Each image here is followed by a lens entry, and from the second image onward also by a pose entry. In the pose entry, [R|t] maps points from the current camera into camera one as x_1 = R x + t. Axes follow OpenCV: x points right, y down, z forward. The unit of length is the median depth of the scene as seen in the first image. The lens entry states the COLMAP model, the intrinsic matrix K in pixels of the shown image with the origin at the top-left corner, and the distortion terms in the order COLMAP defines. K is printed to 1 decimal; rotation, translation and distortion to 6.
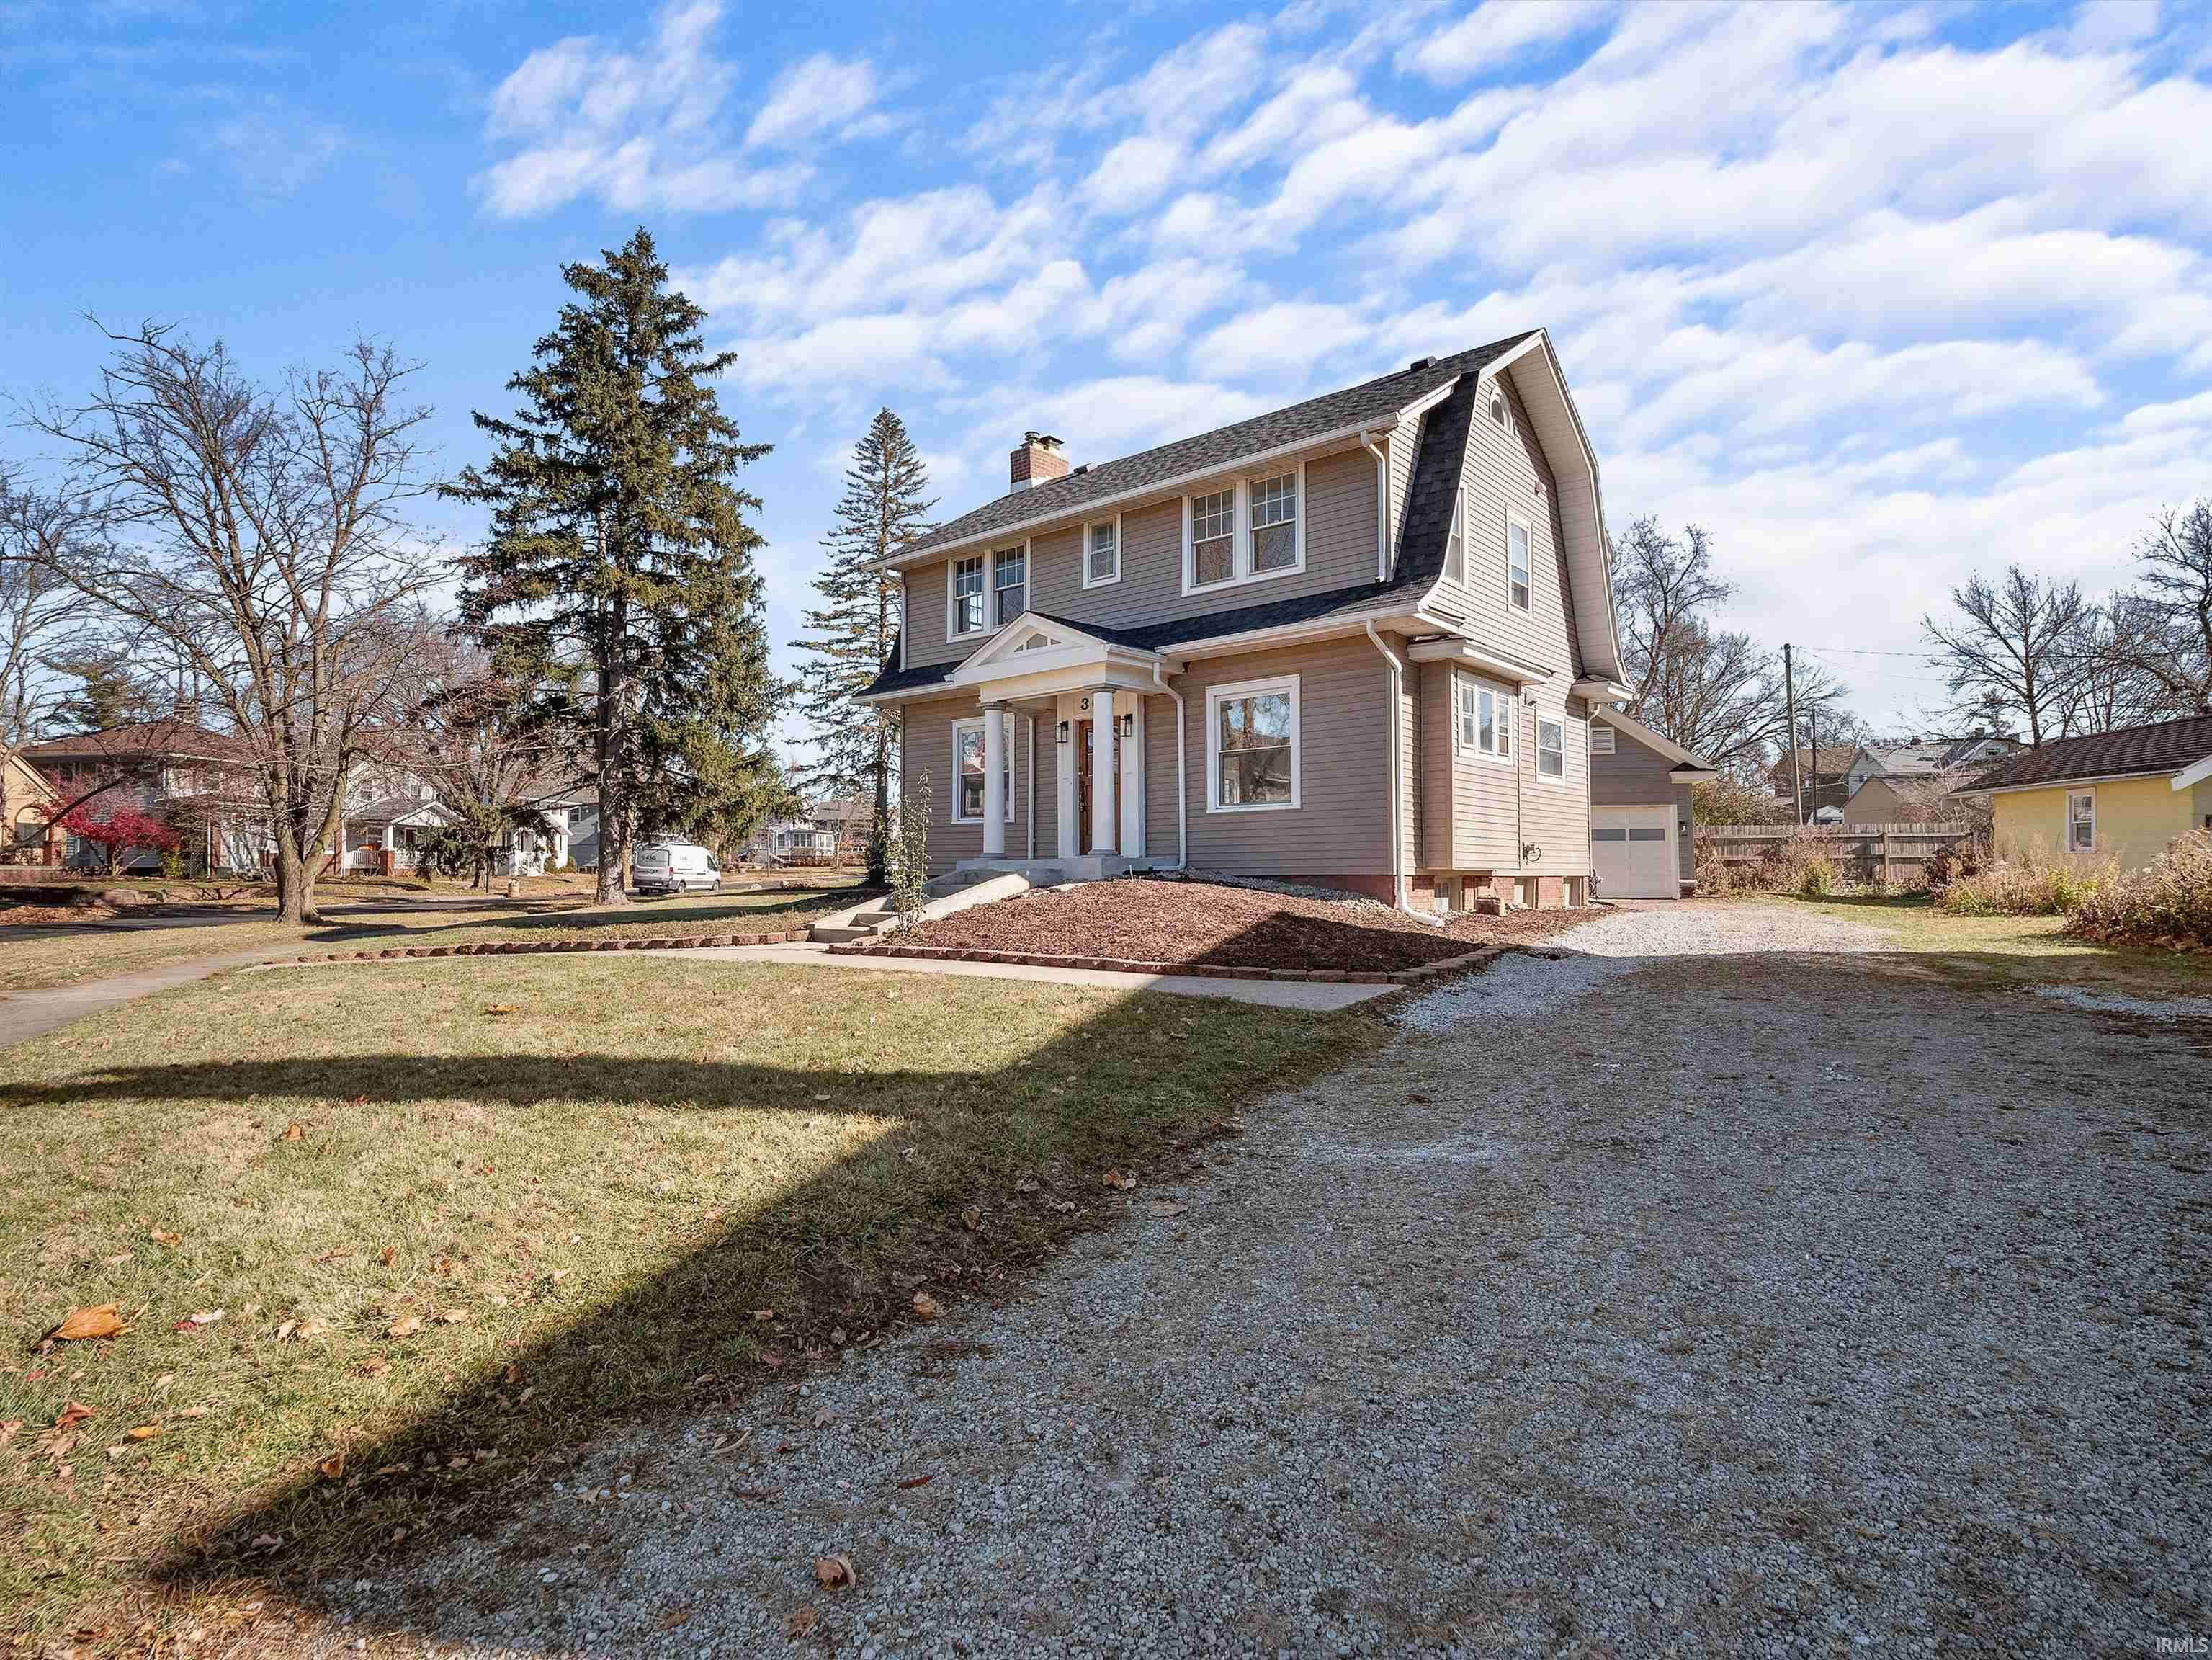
lens RADIAL K [[1089.1, 0, 1098.2], [0, 1089.1, 849.7], [0, 0, 1]] dist [0.000350, -0.000891]
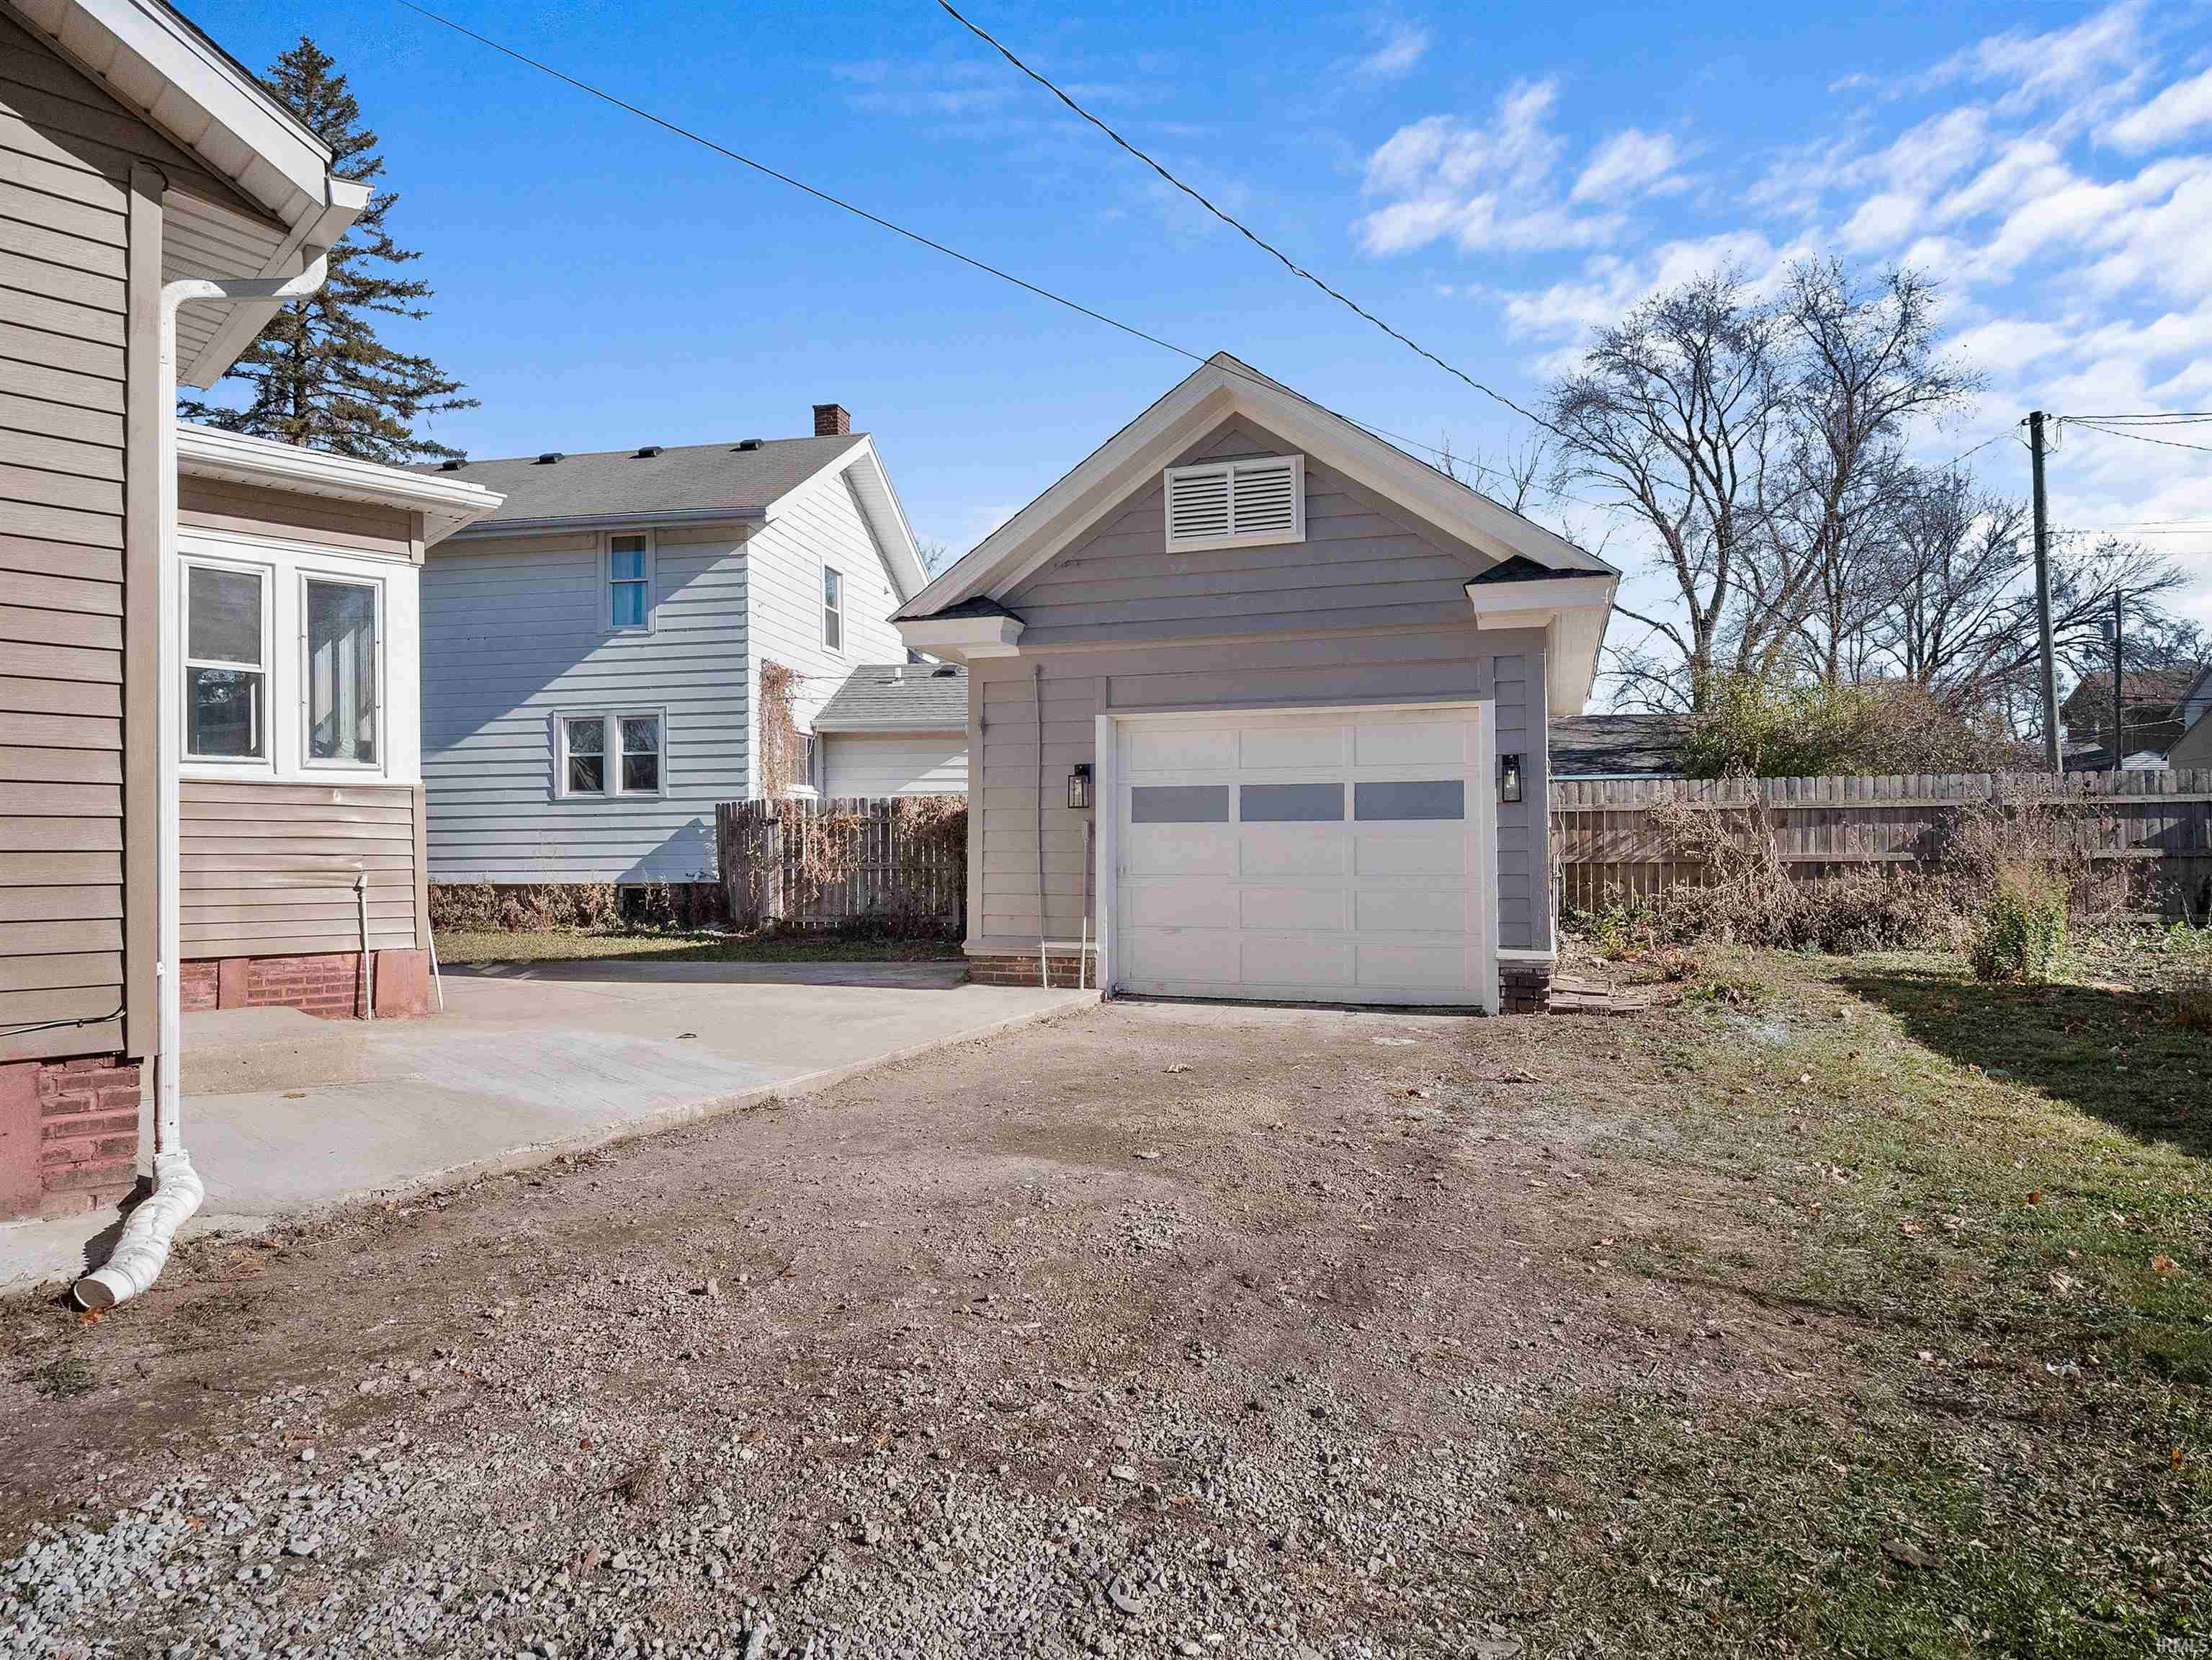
lens RADIAL K [[1264.3, 0, 1103.9], [0, 1264.3, 865.3], [0, 0, 1]] dist [0.002390, -0.000006]
pose [[0.994470, -0.000394, -0.105022, 0.366463], [0.003945, 0.999427, 0.033604, -0.006151], [0.104949, -0.033832, 0.993902, 0.508180]]
